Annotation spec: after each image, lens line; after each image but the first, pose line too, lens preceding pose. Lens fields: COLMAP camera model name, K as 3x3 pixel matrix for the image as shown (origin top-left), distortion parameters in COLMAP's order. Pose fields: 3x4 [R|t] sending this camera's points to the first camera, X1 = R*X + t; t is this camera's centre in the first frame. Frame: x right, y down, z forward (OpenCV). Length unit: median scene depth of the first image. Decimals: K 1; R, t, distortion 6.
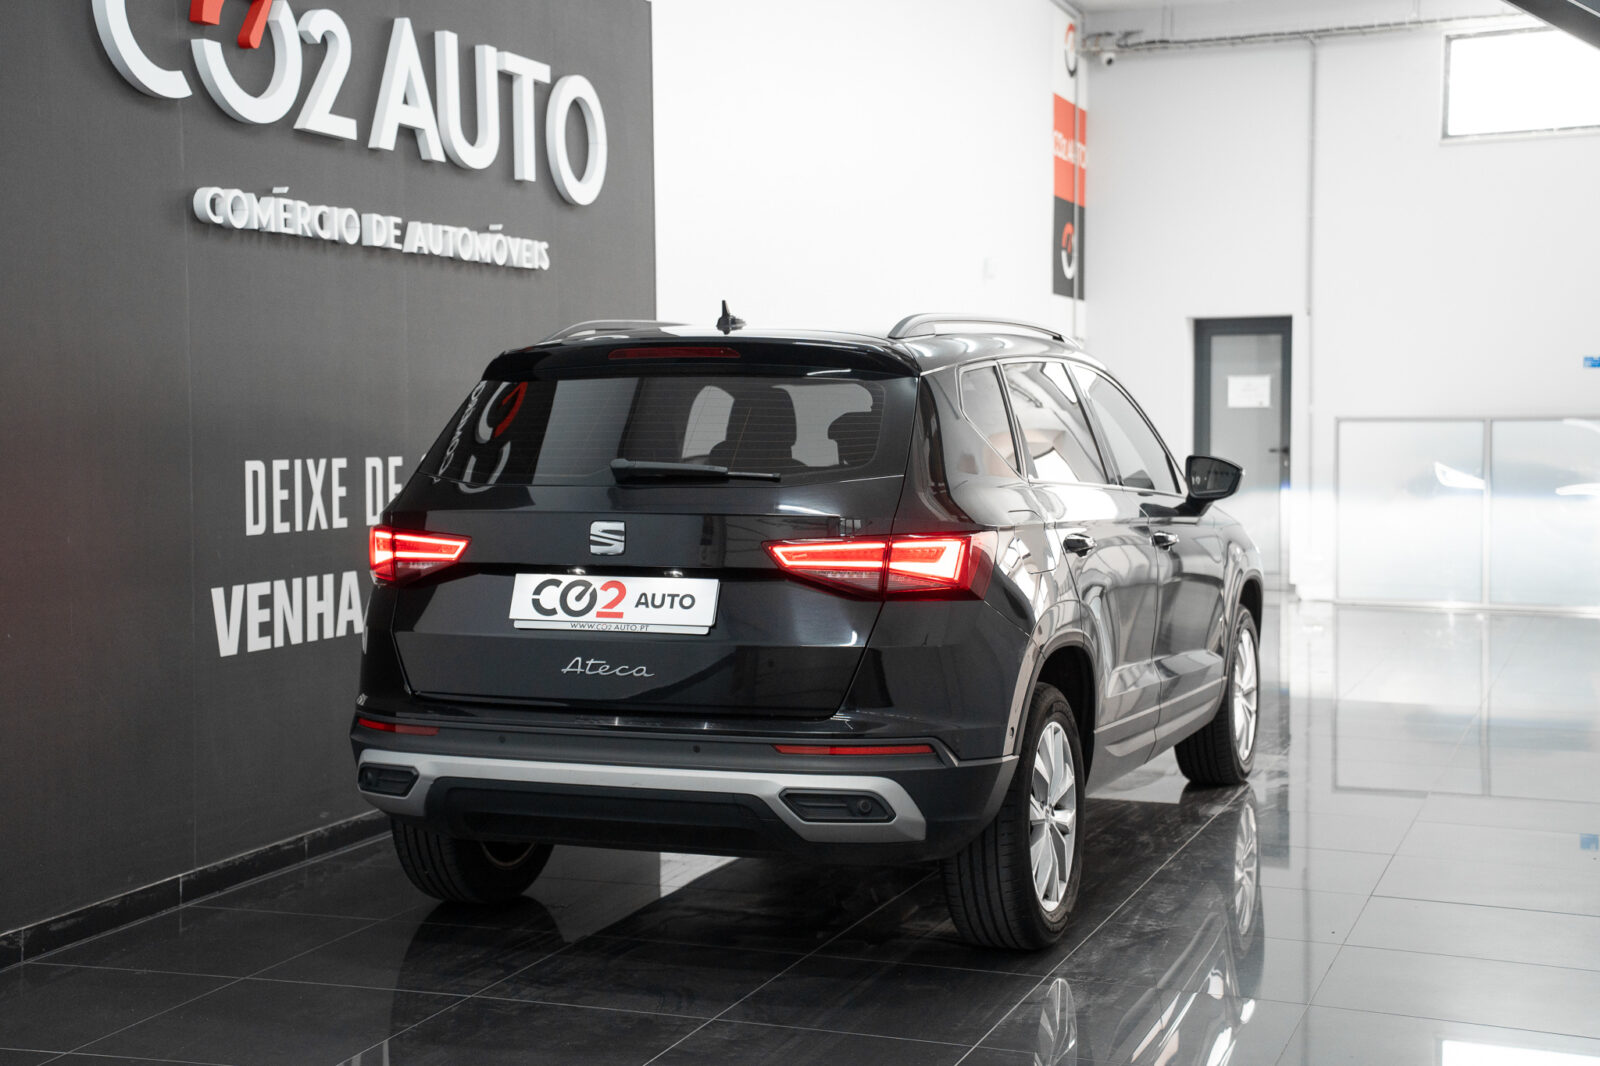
lens RADIAL K [[2231.9, 0, 800.0], [0, 2231.9, 533.0], [0, 0, 1]] dist [0.216099, -0.021986]
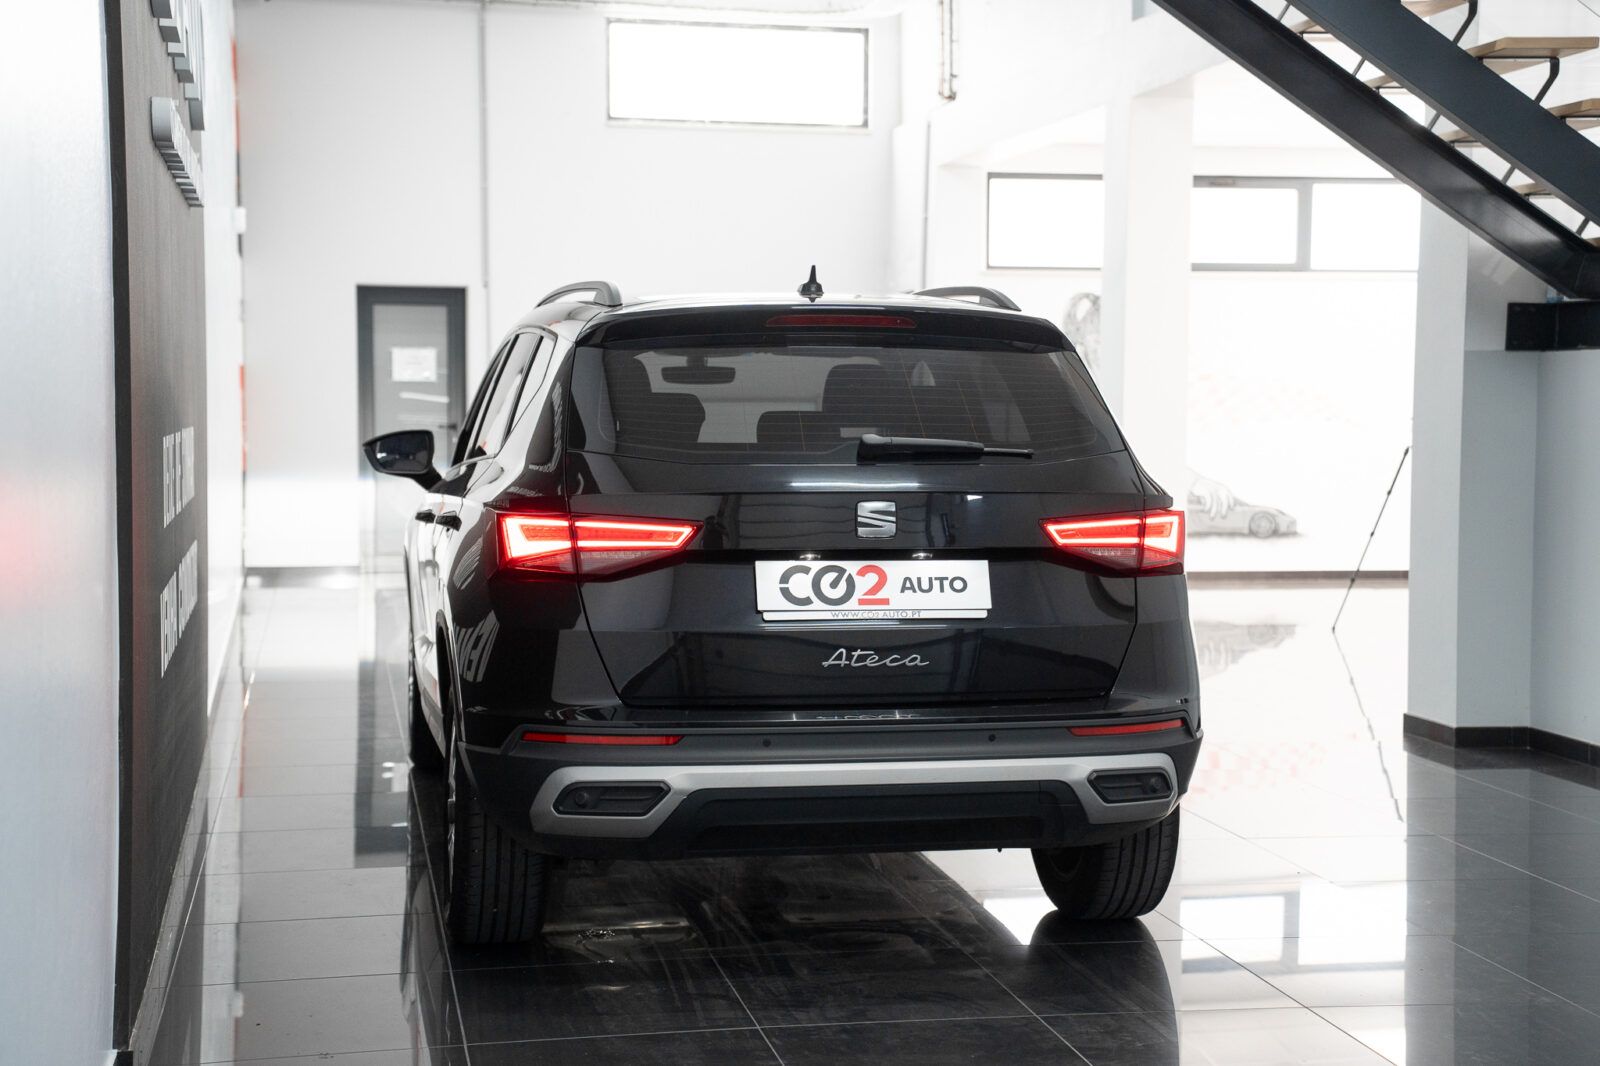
lens RADIAL K [[2336.1, 0, 800.0], [0, 2336.1, 533.0], [0, 0, 1]] dist [0.294078, 0.011636]
pose [[0.846727, -0.022540, 0.531551, -0.624899], [0.017673, 0.999742, 0.014241, -0.006498], [-0.531735, -0.002664, 0.846907, 0.188167]]
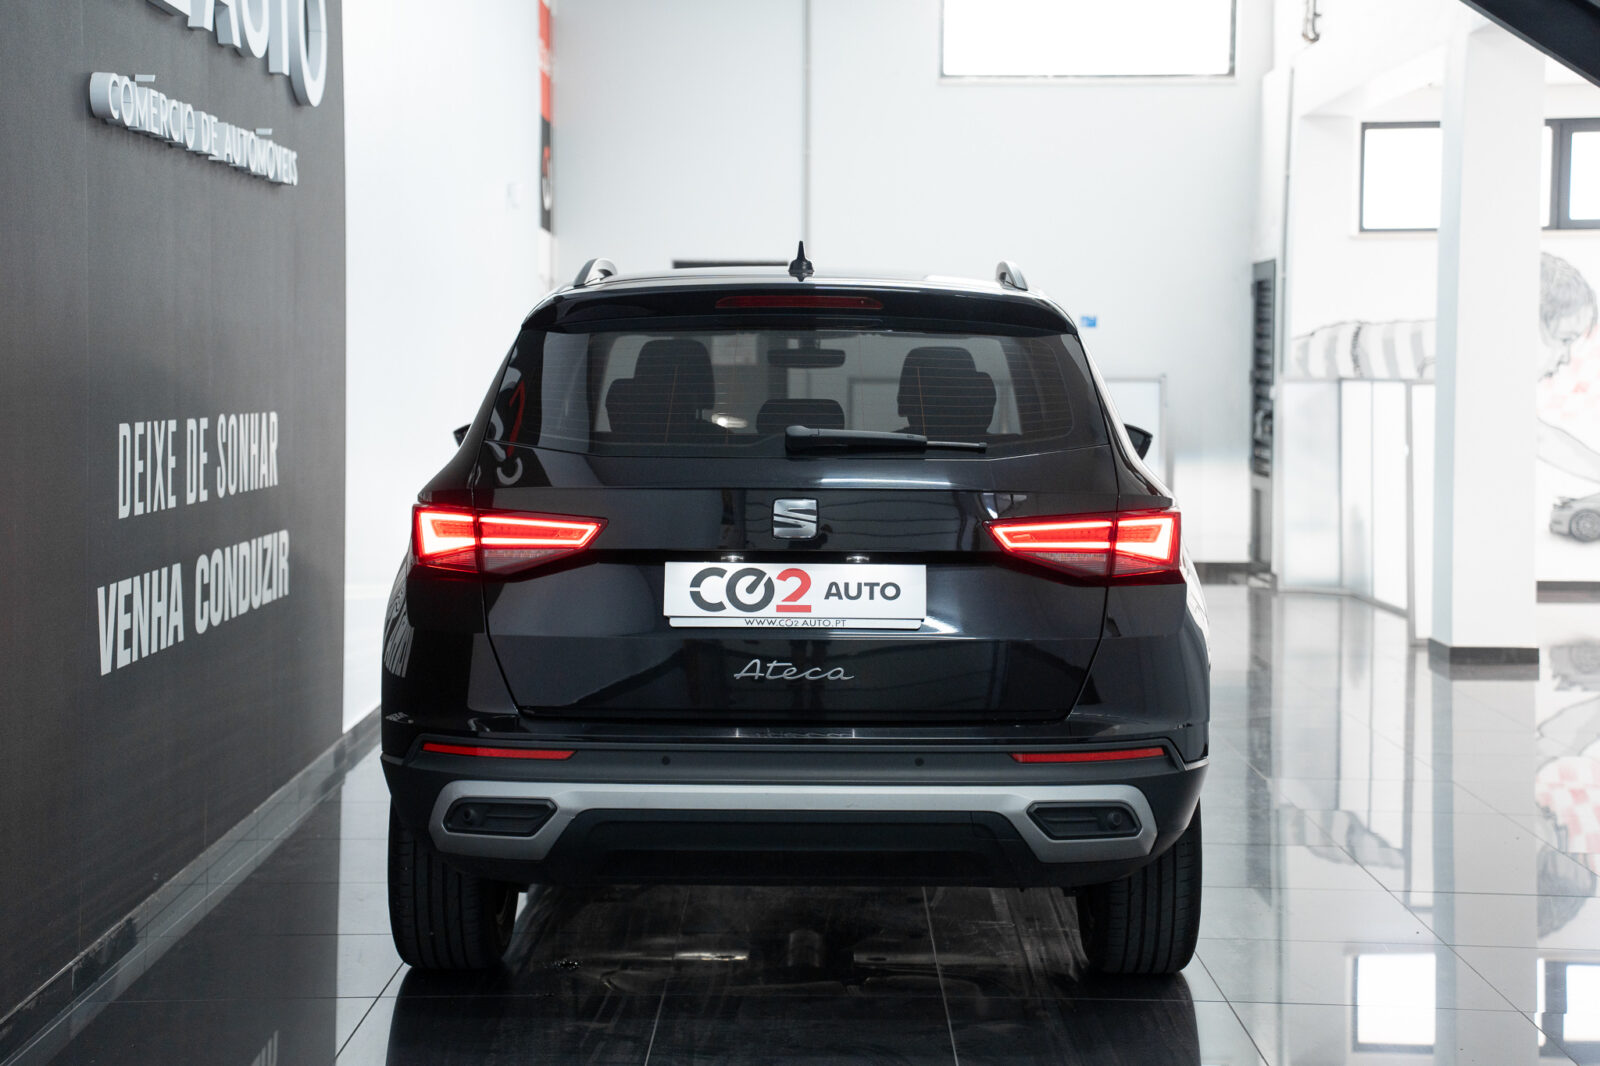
lens RADIAL K [[2570.3, 0, 827.2], [0, 2570.3, 478.1], [0, 0, 1]] dist [0.355101, 0.074597]
pose [[0.934482, -0.004819, 0.355977, -0.419453], [0.007688, 0.999948, -0.006644, -0.006535], [-0.355926, 0.008945, 0.934471, 0.076613]]
